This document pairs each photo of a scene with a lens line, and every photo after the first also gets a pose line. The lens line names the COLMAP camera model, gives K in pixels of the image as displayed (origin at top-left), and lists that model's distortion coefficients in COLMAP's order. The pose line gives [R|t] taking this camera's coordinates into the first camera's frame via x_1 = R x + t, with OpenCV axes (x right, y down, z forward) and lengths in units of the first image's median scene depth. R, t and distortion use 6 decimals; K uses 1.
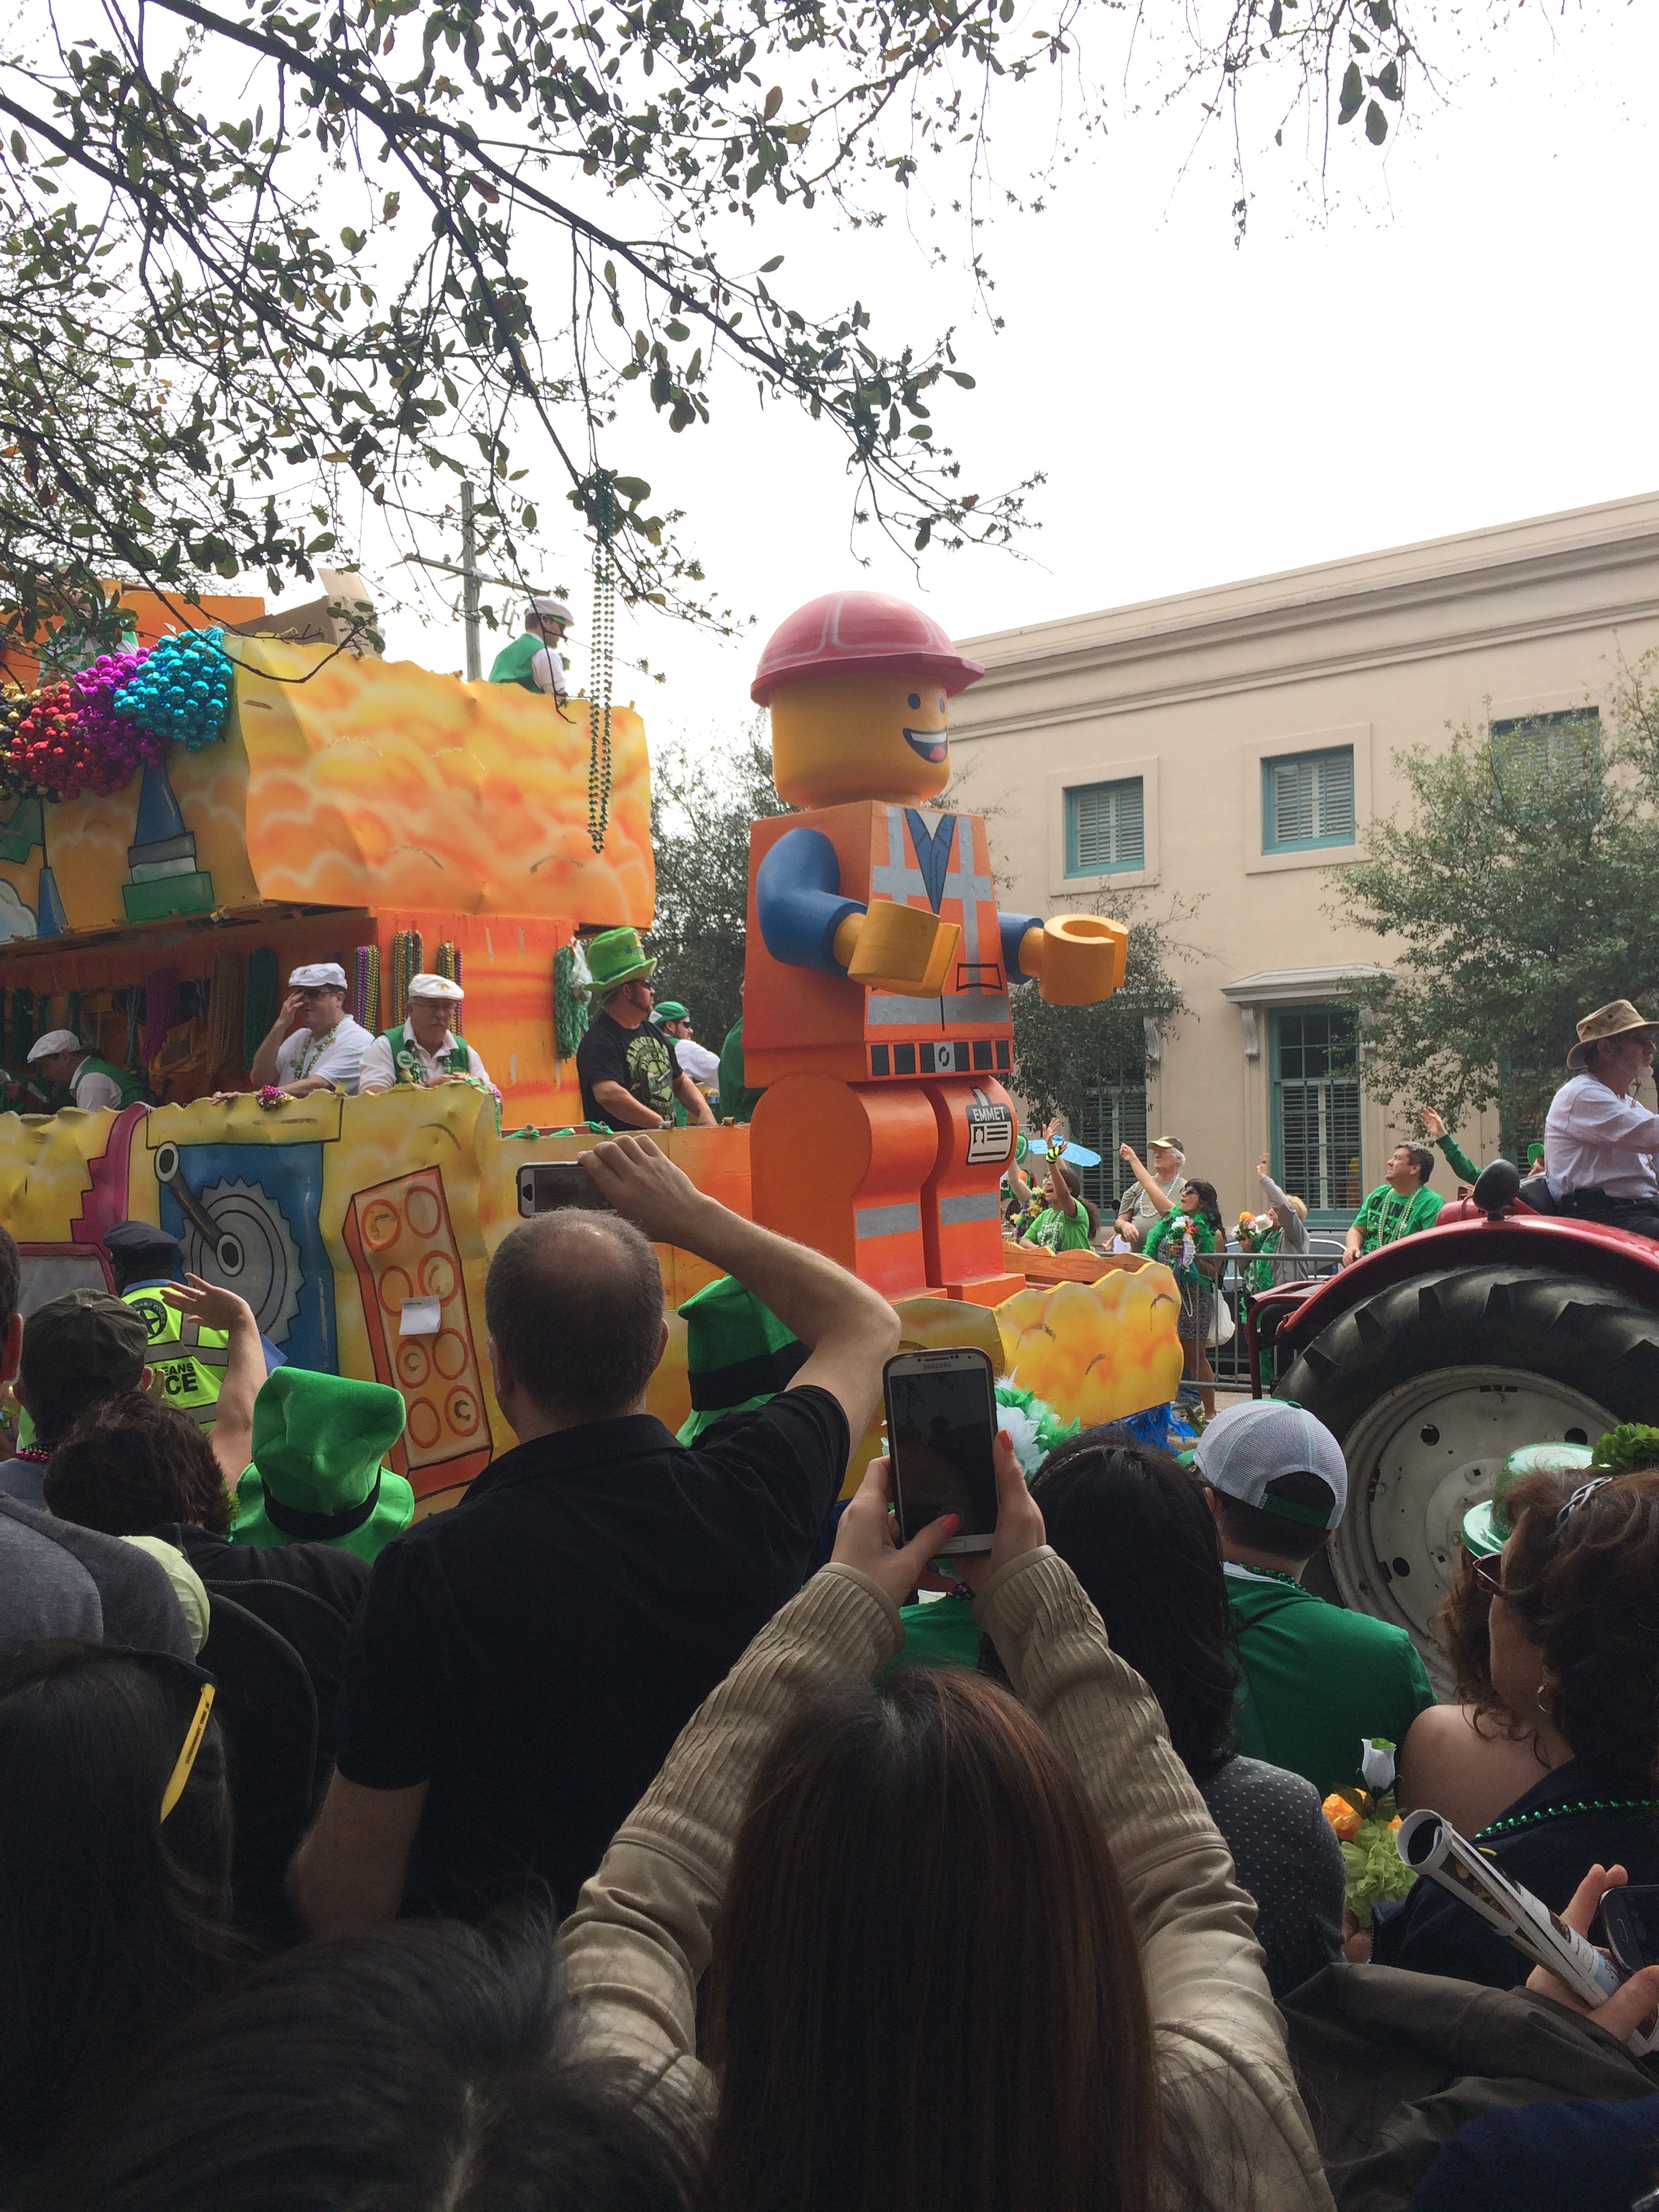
lens RADIAL K [[1853.2, 0, 829.5], [0, 1853.2, 1106.0], [0, 0, 1]] dist [0.061554, -0.082218]
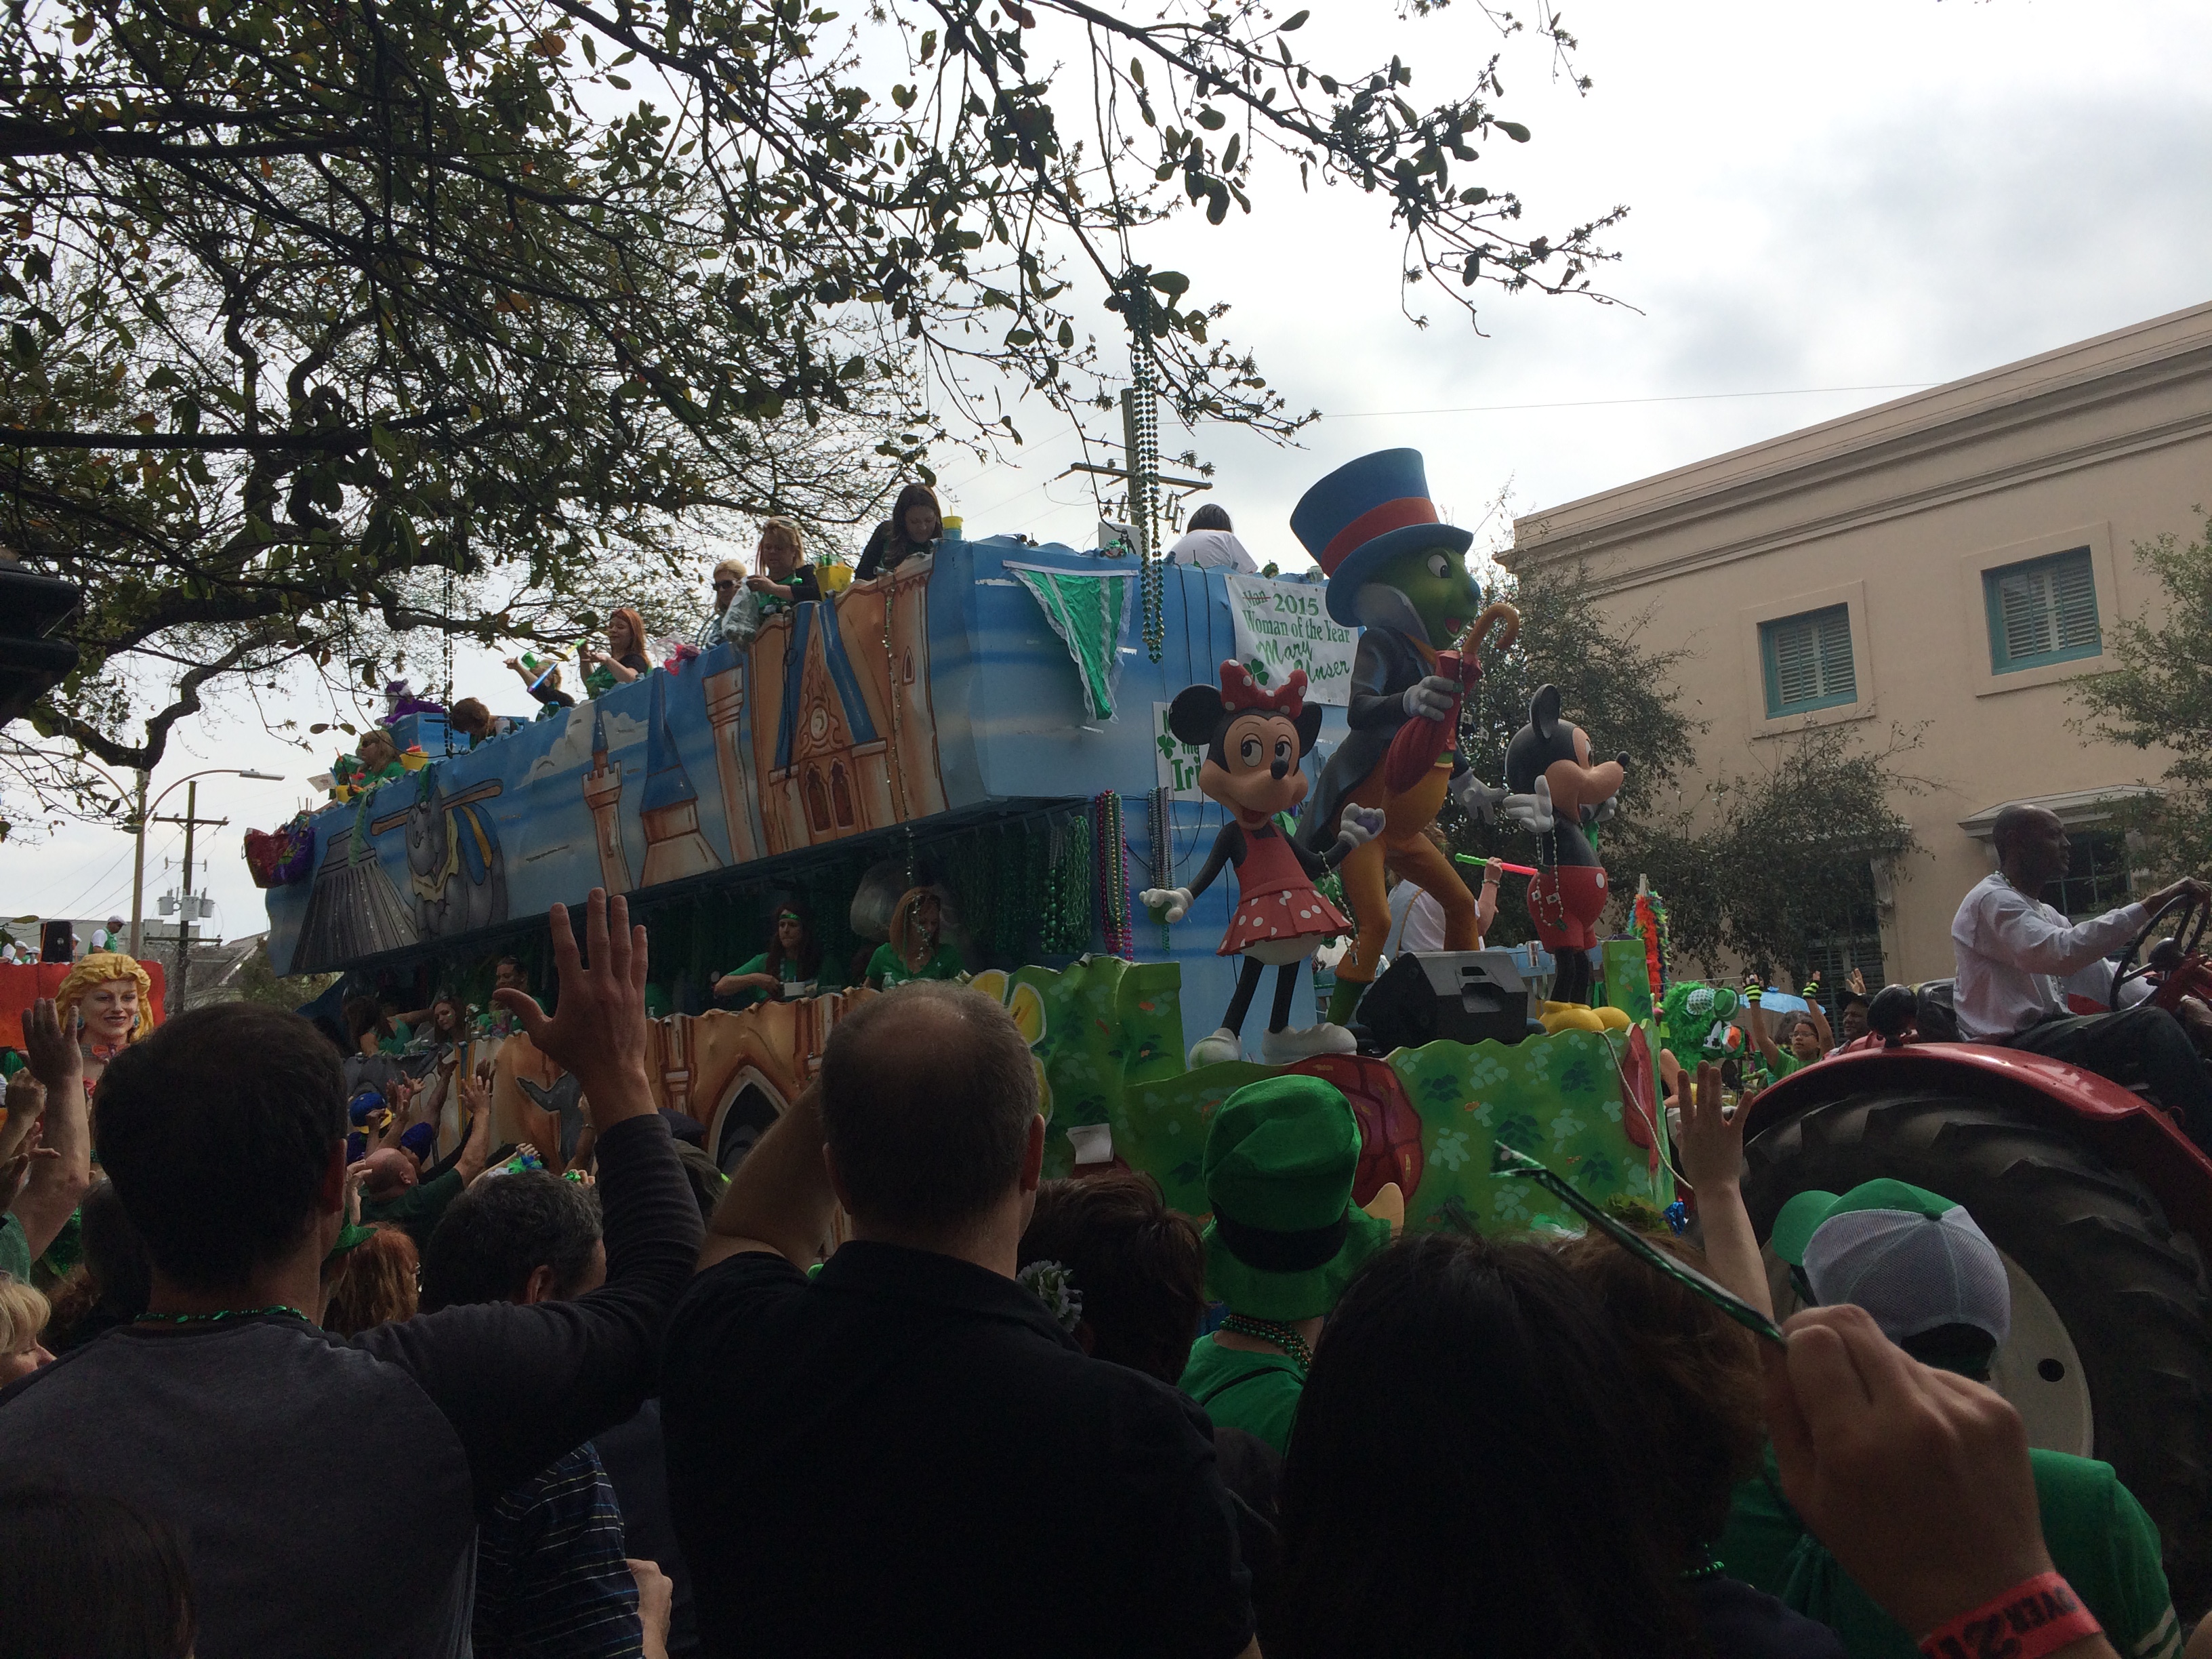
lens RADIAL K [[1853.2, 0, 1106.0], [0, 1853.2, 829.5], [0, 0, 1]] dist [0.061554, -0.082218]
pose [[0.972689, -0.068219, -0.221859, 0.048914], [0.048782, 0.994568, -0.091946, 0.026165], [0.226926, 0.078612, 0.970734, 0.092474]]
